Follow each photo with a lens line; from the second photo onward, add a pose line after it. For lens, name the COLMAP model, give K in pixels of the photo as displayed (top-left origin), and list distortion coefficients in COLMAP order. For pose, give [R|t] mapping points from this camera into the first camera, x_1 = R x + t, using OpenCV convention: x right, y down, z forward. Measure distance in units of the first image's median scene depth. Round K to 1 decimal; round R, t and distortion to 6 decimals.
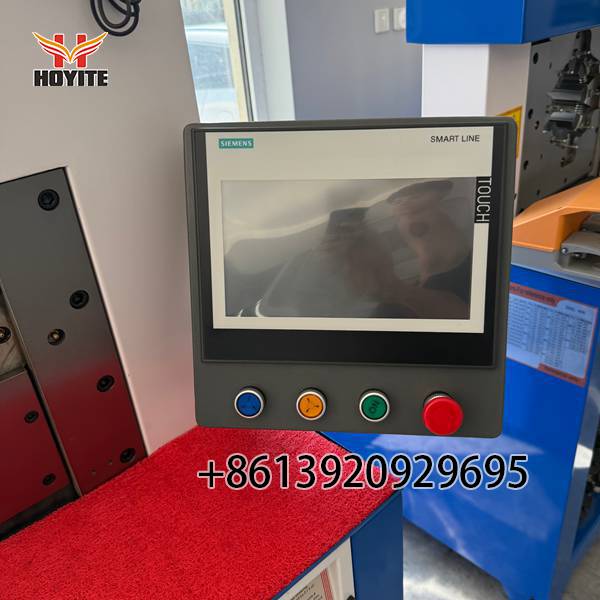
lens RADIAL K [[574.2, 0, 300.0], [0, 574.2, 300.0], [0, 0, 1]] dist [-0.002909, -0.013460]
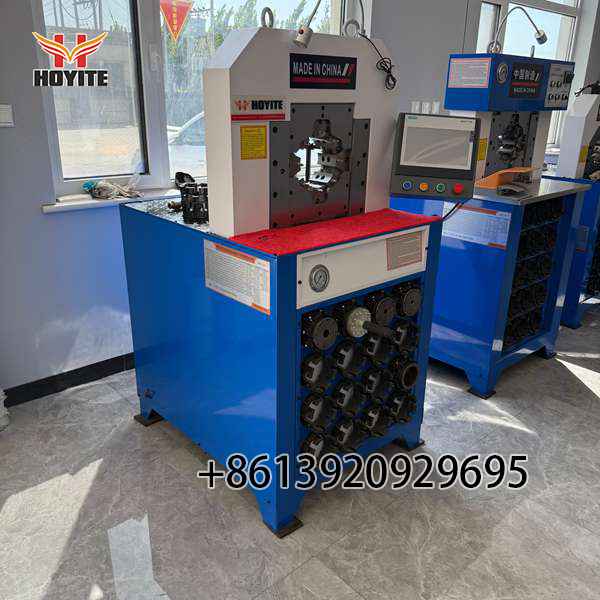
lens RADIAL K [[558.9, 0, 300.0], [0, 558.9, 300.0], [0, 0, 1]] dist [0.103151, -0.157031]
pose [[0.993967, 0.106168, 0.027530, -0.806658], [-0.101459, 0.985374, -0.136909, 1.494054], [-0.041663, 0.133290, 0.990201, -2.538277]]
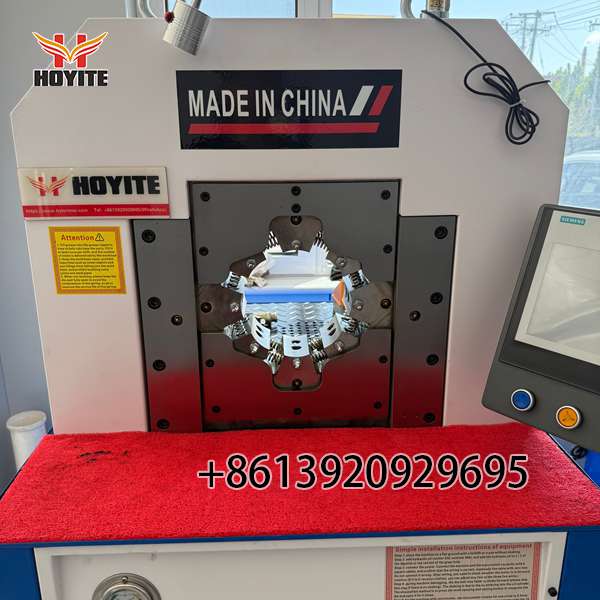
lens RADIAL K [[558.9, 0, 300.0], [0, 558.9, 300.0], [0, 0, 1]] dist [0.103151, -0.157031]
pose [[0.760486, 0.264138, -0.593205, 0.245594], [-0.360367, 0.931617, -0.047165, 0.211016], [0.540182, 0.249640, 0.803669, -0.437552]]
